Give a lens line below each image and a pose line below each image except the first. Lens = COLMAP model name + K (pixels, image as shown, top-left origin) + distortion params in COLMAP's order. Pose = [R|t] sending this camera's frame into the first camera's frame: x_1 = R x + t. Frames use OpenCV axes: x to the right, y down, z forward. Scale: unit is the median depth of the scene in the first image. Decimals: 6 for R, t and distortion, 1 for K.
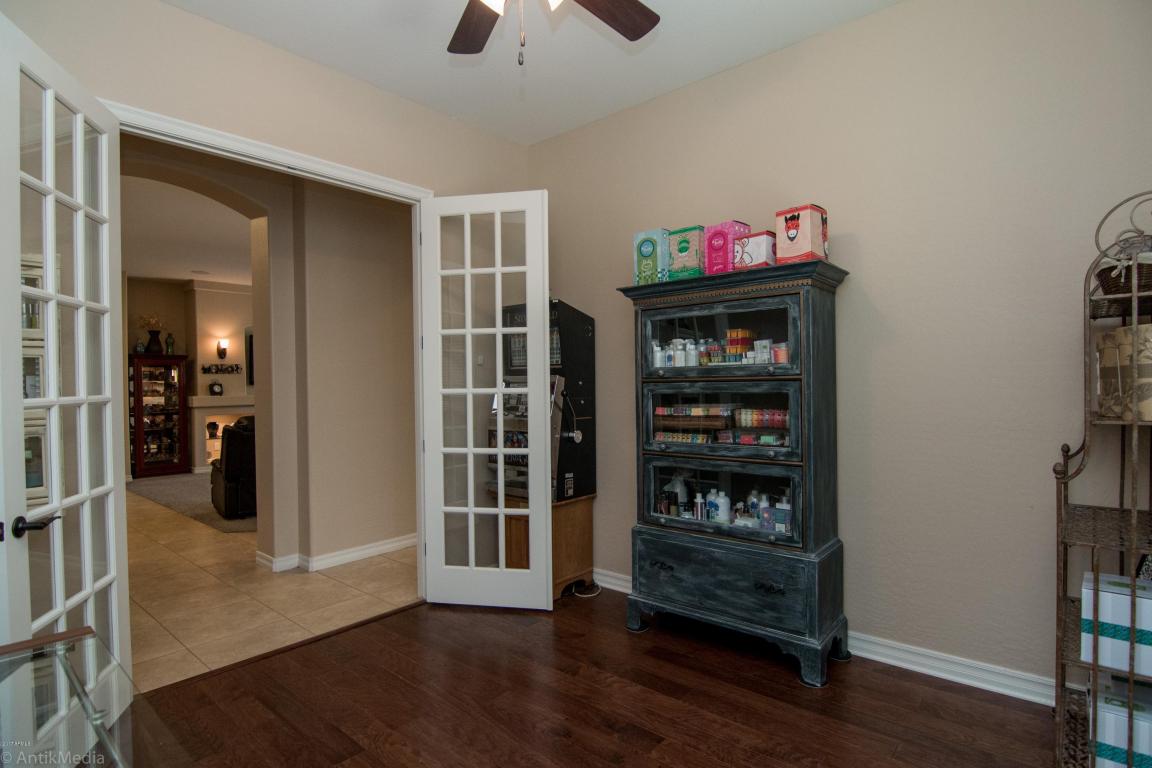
lens RADIAL K [[588.1, 0, 571.9], [0, 588.1, 385.7], [0, 0, 1]] dist [-0.004973, -0.003761]
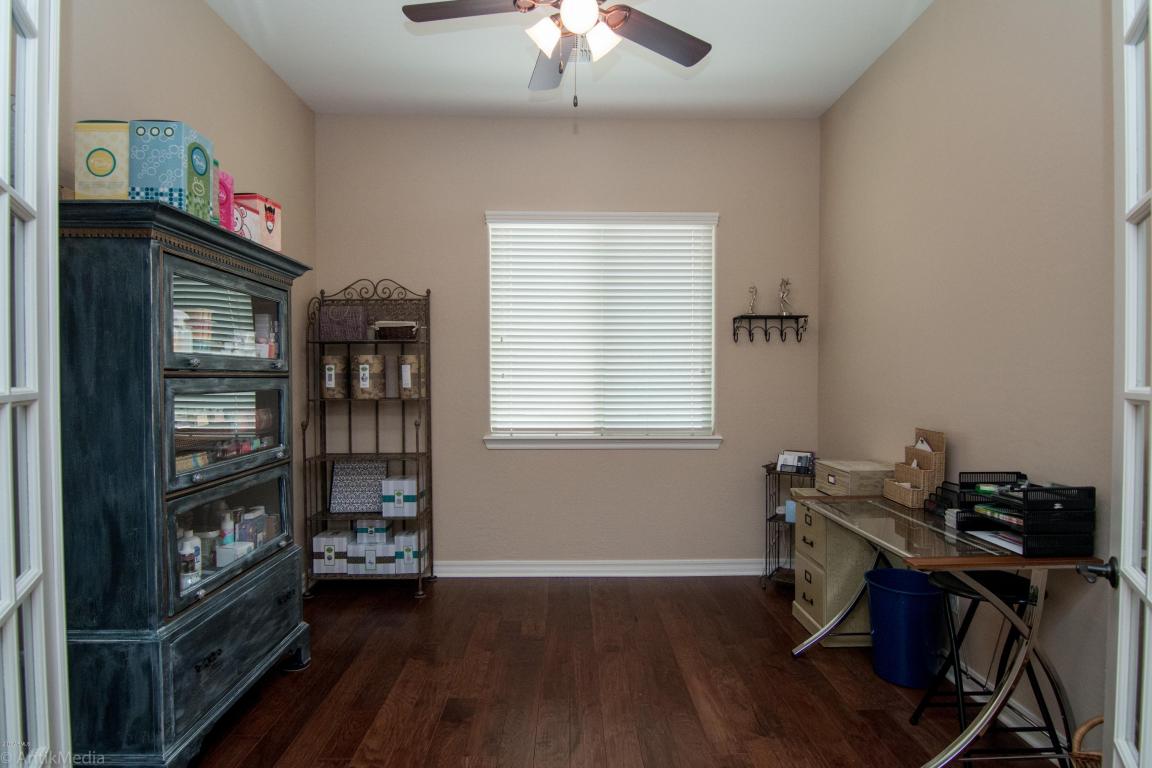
lens RADIAL K [[588.1, 0, 580.2], [0, 588.1, 386.1], [0, 0, 1]] dist [-0.004973, -0.003761]
pose [[-0.675747, 0.005096, 0.737116, -0.618606], [0.014078, 0.999883, 0.005993, 0.006000], [-0.736999, 0.014427, -0.675739, 1.163738]]
